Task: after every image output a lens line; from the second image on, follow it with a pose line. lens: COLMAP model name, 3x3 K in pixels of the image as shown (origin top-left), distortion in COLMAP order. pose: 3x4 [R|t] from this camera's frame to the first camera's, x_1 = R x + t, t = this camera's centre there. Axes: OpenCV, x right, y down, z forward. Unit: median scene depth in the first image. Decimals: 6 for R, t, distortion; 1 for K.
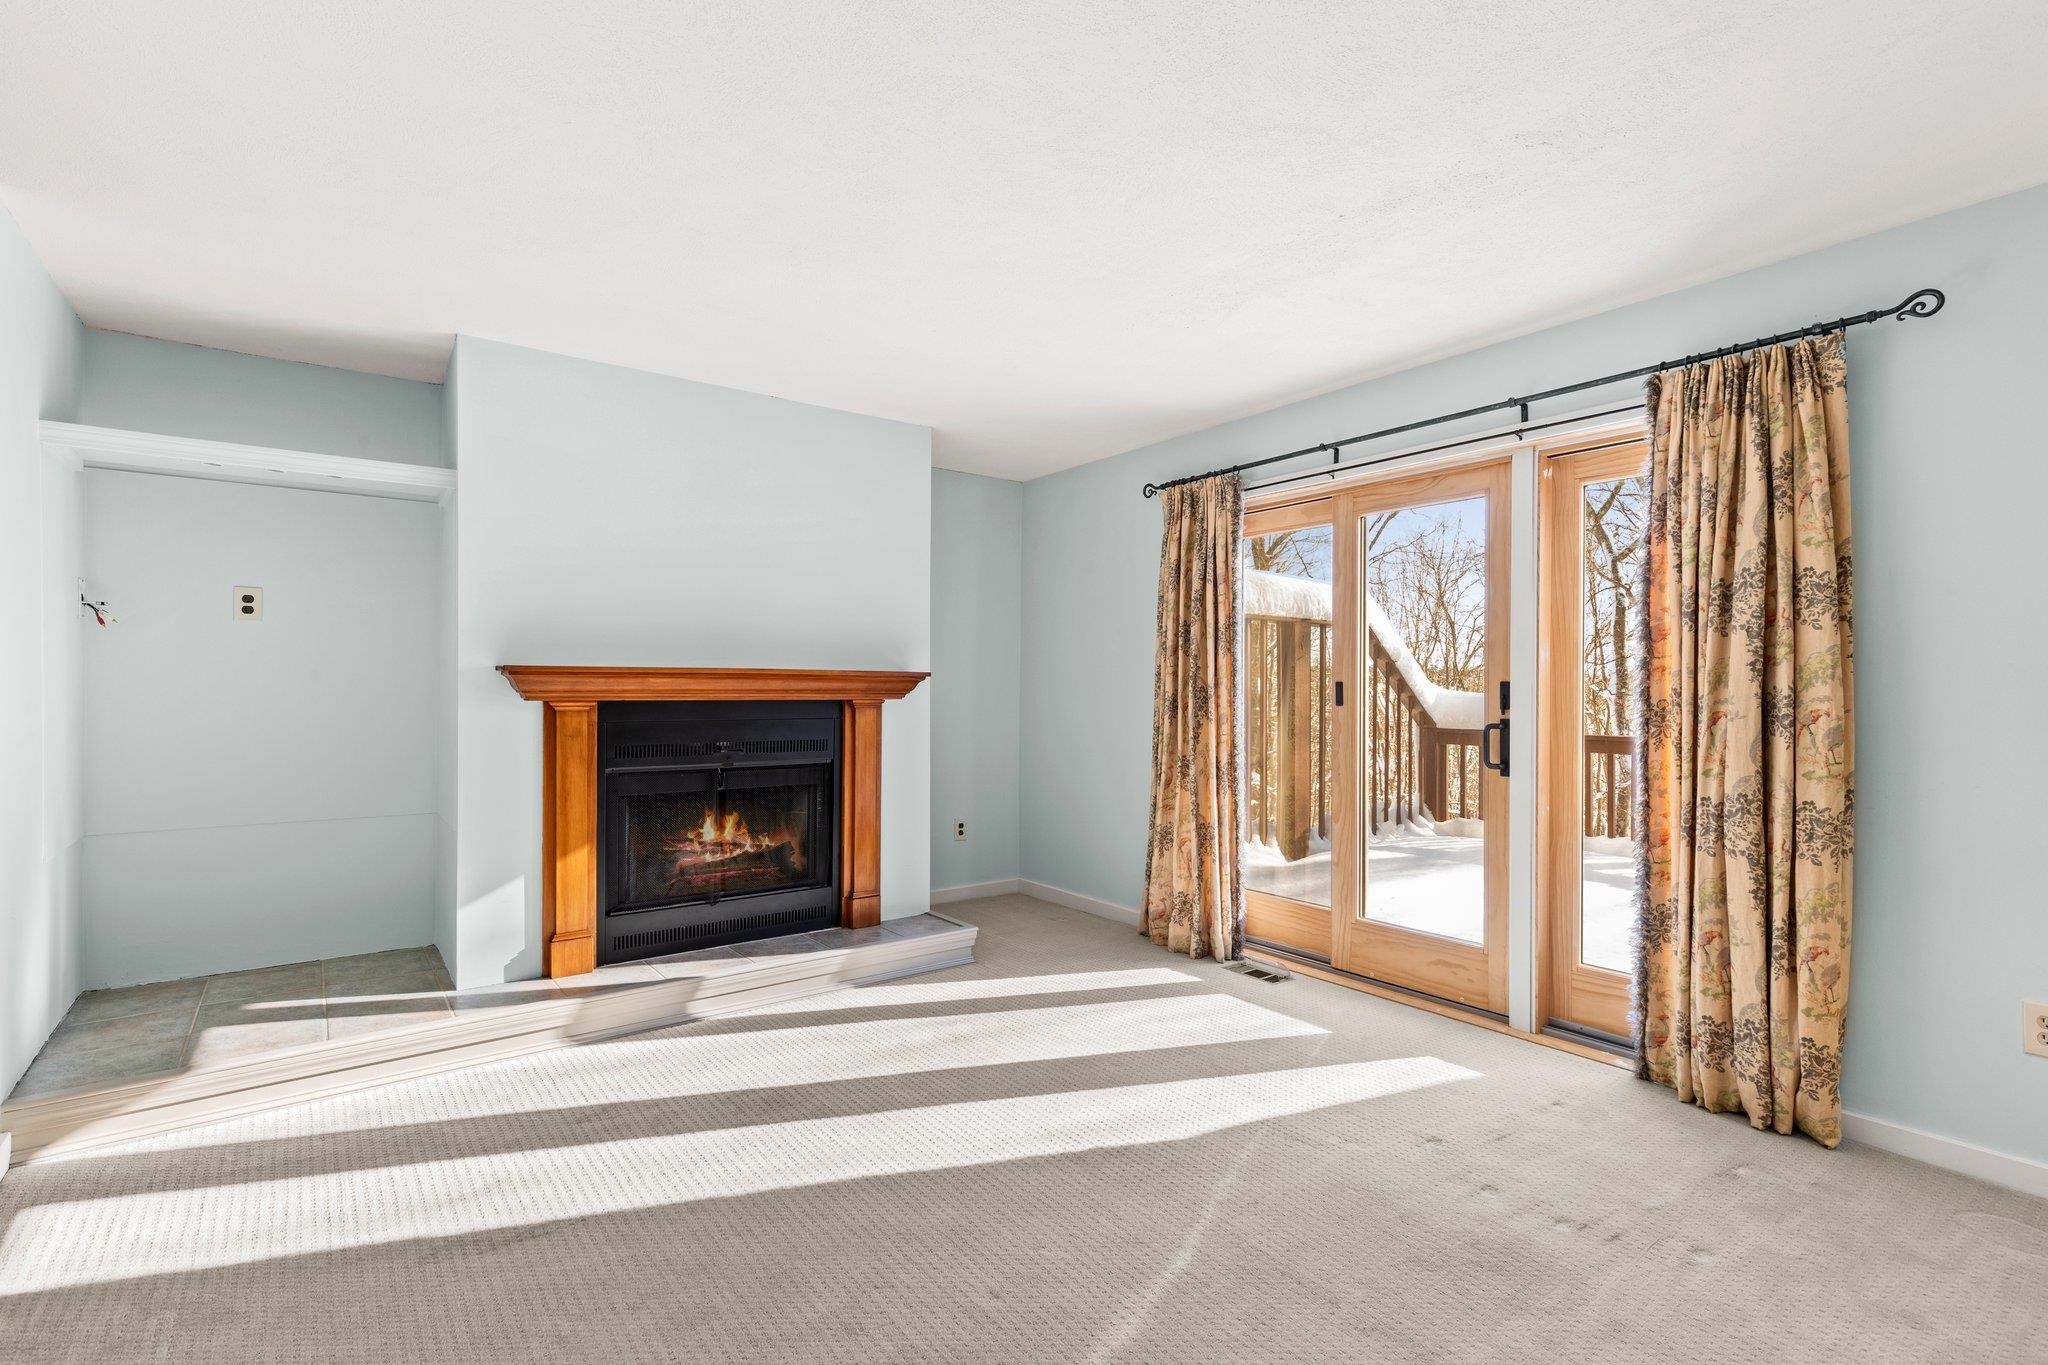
lens RADIAL K [[946.6, 0, 1032.9], [0, 946.6, 694.5], [0, 0, 1]] dist [0.002852, -0.000865]
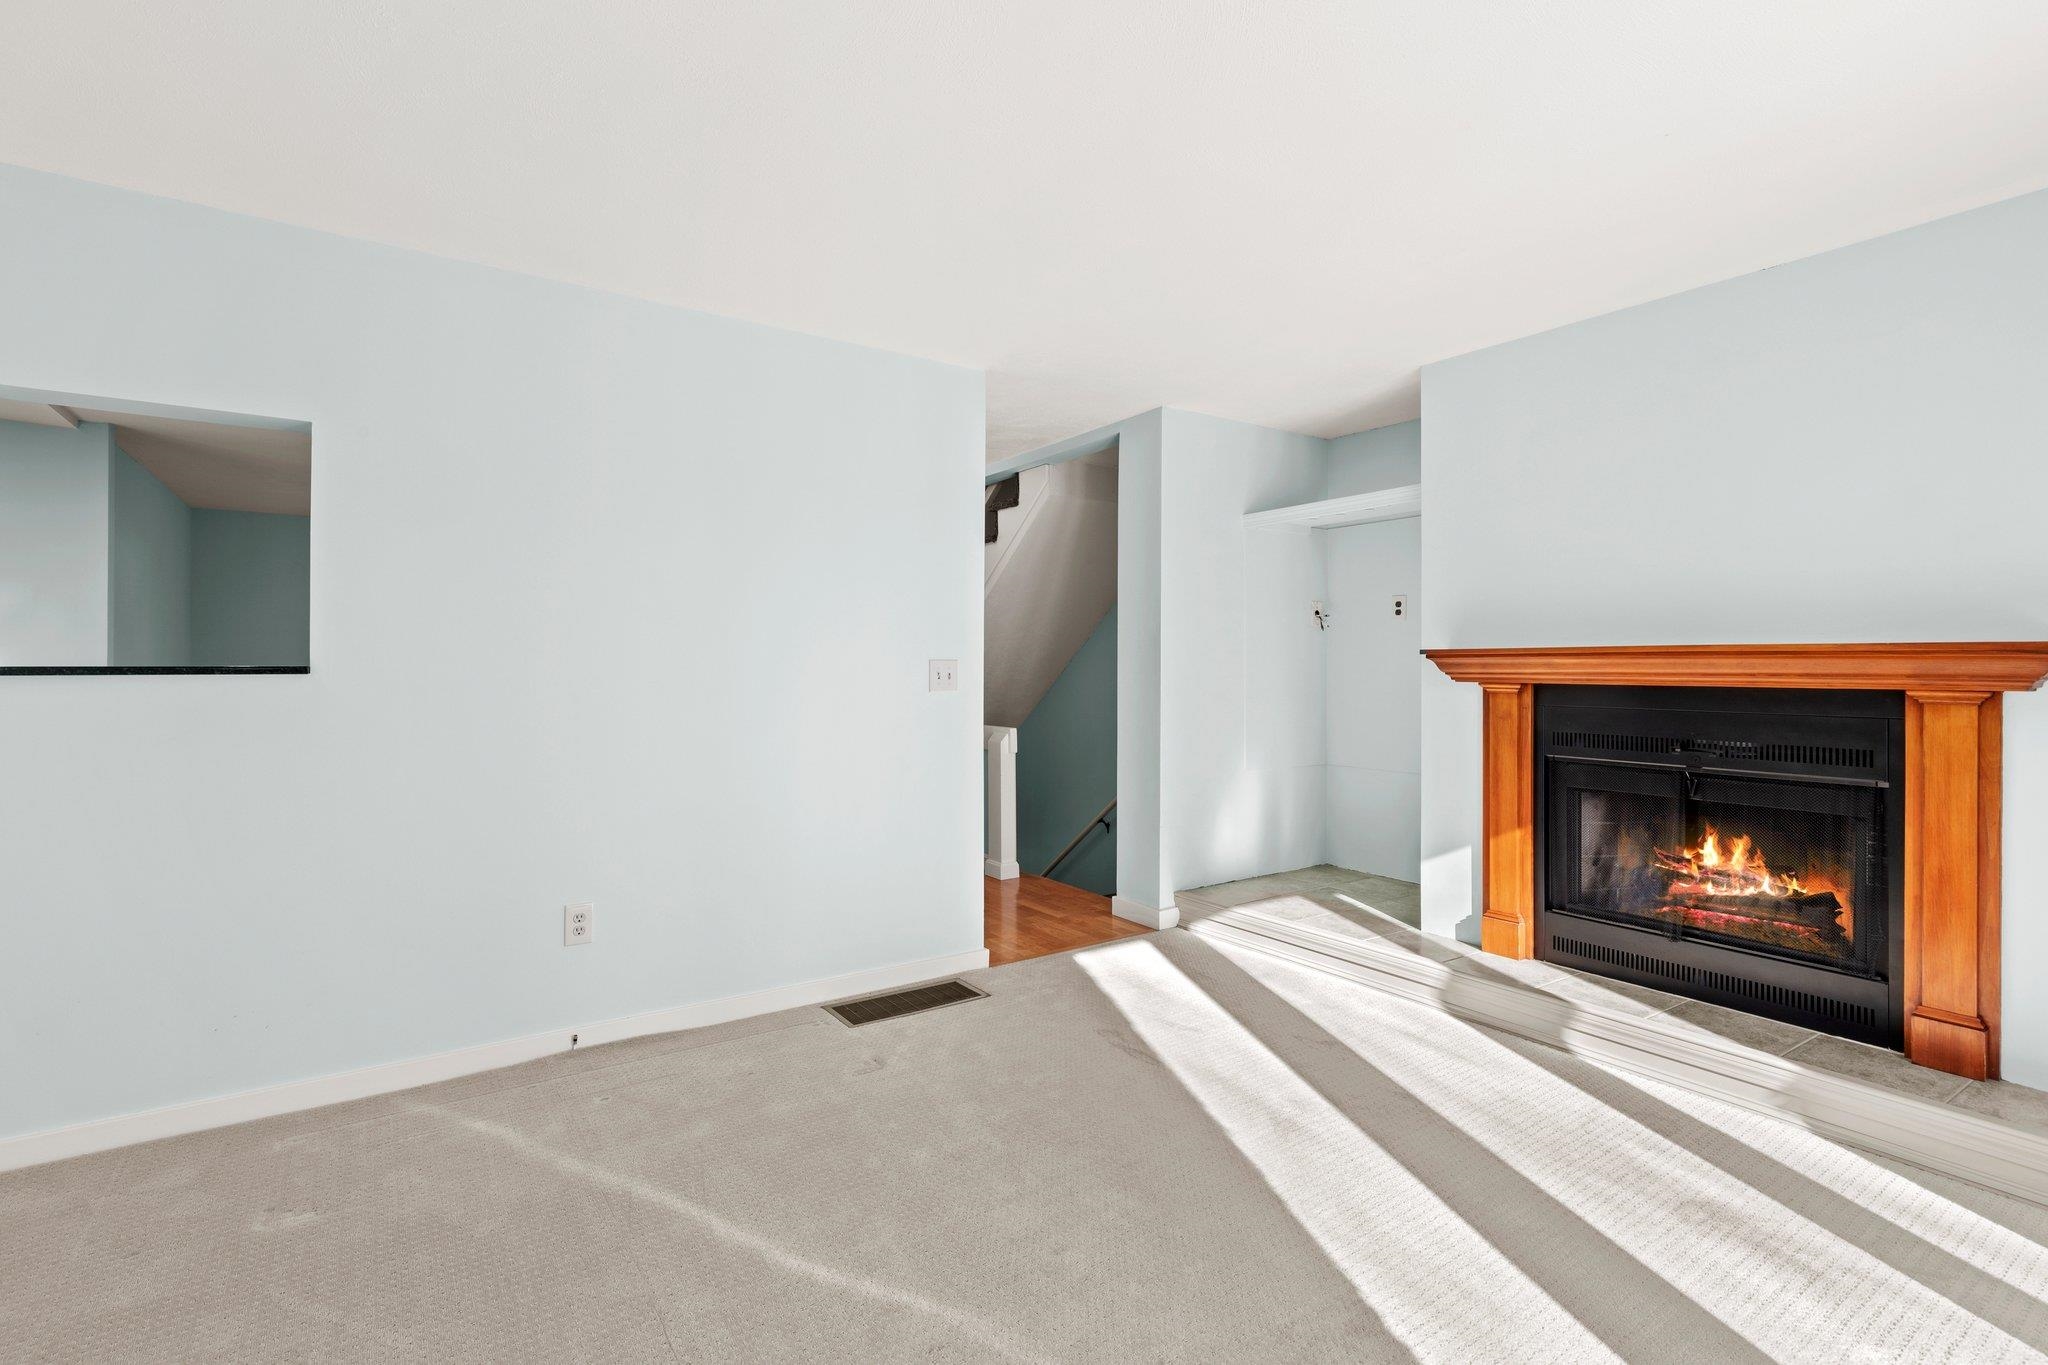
lens RADIAL K [[946.6, 0, 1031.7], [0, 946.6, 663.1], [0, 0, 1]] dist [0.002852, -0.000865]
pose [[-0.047609, -0.008097, -0.998833, 0.524464], [-0.012314, 0.999896, -0.007519, -0.000533], [0.998790, 0.011941, -0.047704, 0.525497]]
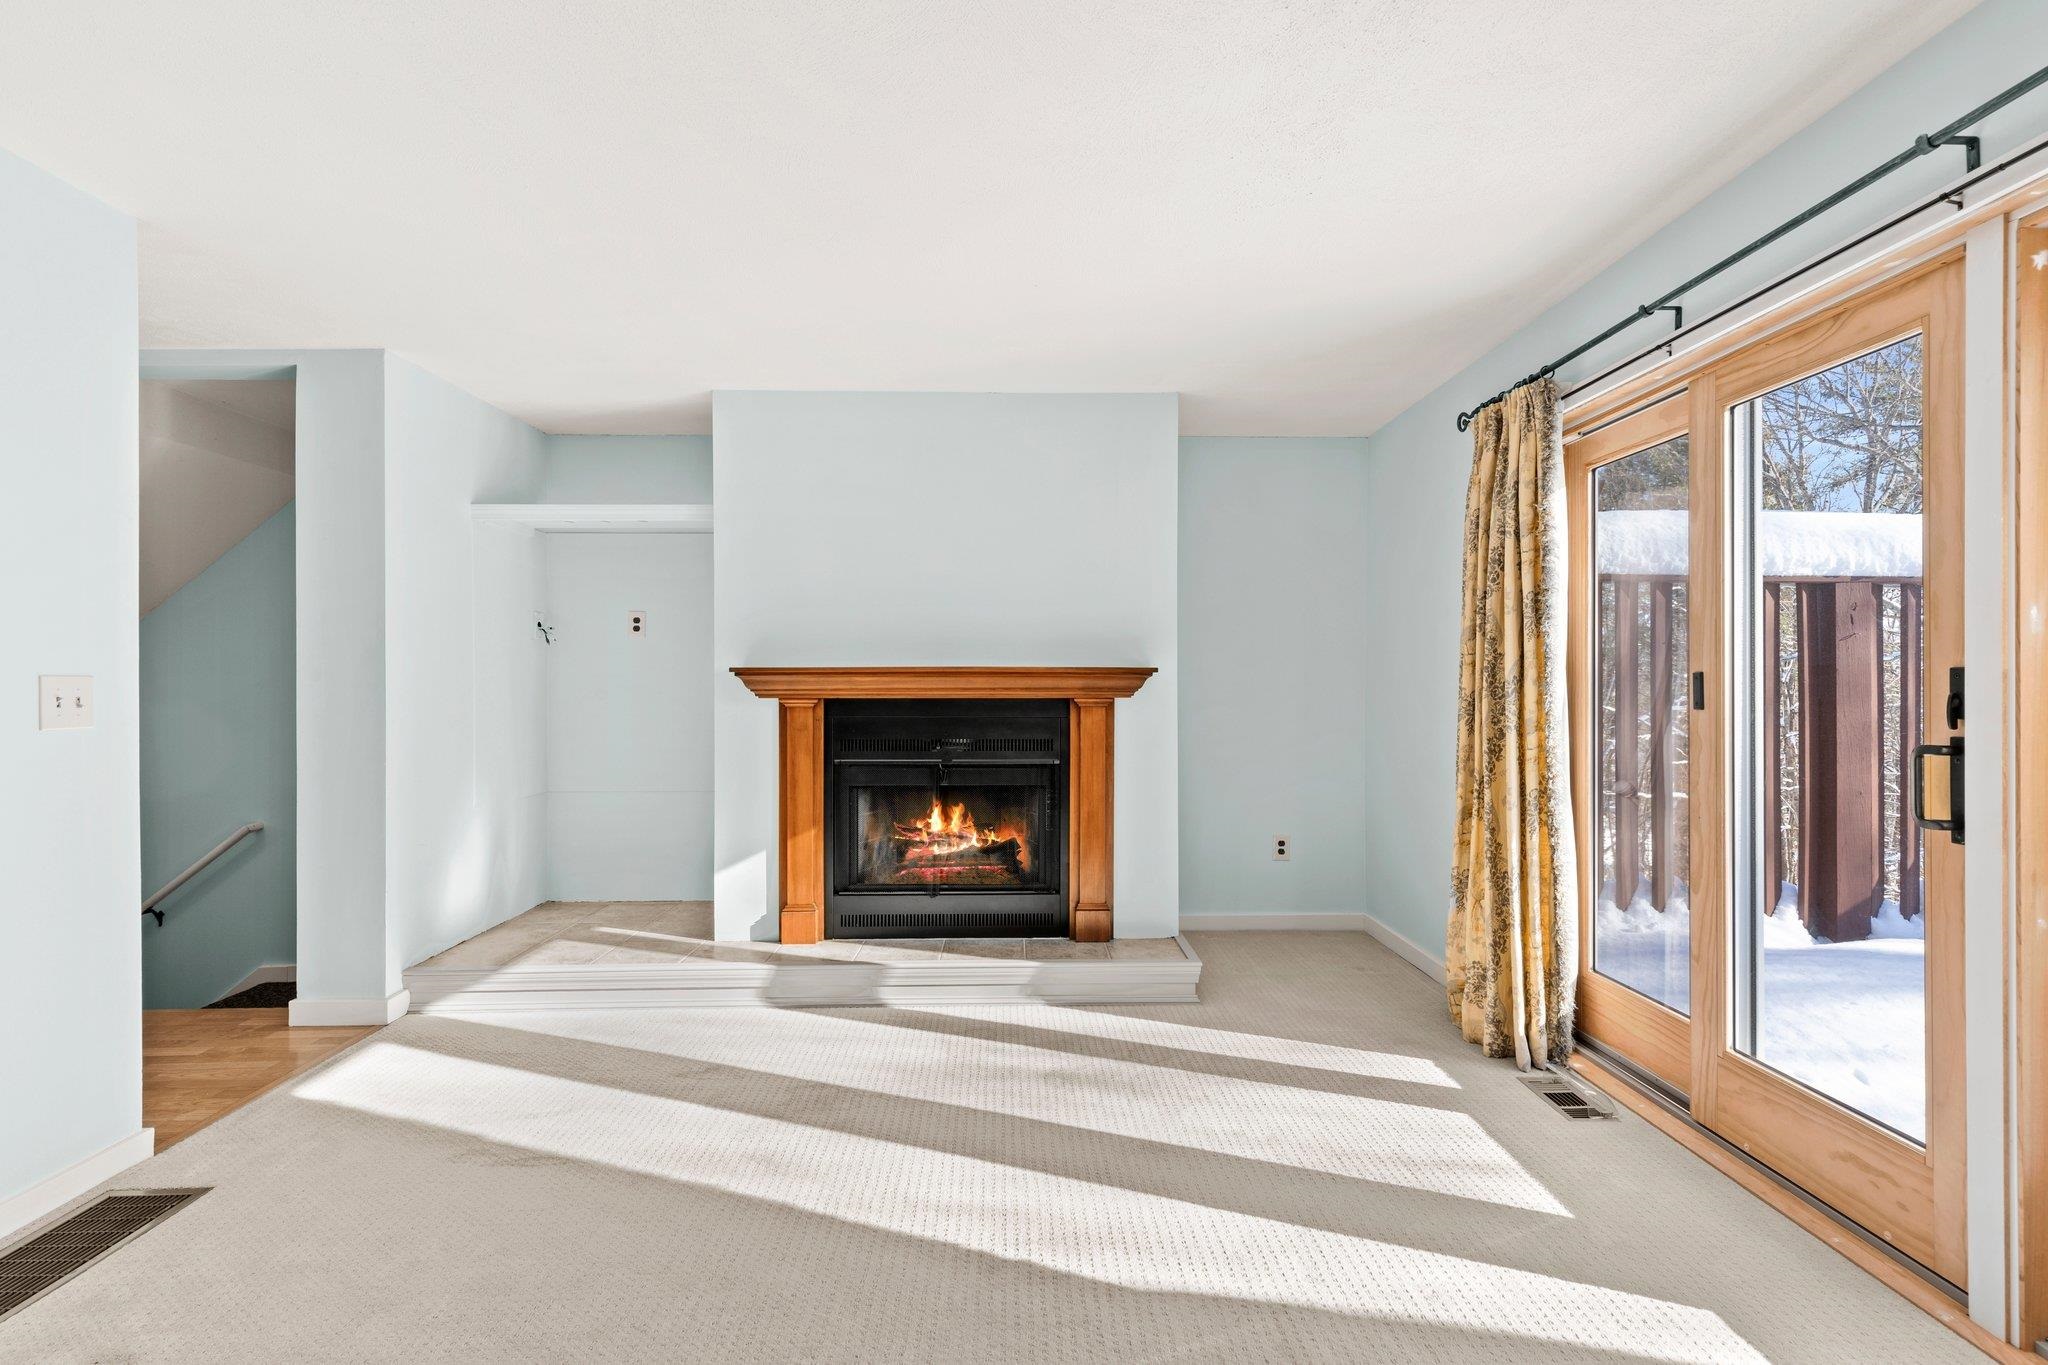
lens RADIAL K [[946.6, 0, 1019.2], [0, 946.6, 689.8], [0, 0, 1]] dist [0.002852, -0.000865]
pose [[0.807805, -0.002350, -0.589445, 0.366690], [0.000269, 0.999993, -0.003618, 0.000914], [0.589449, 0.002764, 0.807801, 0.240420]]
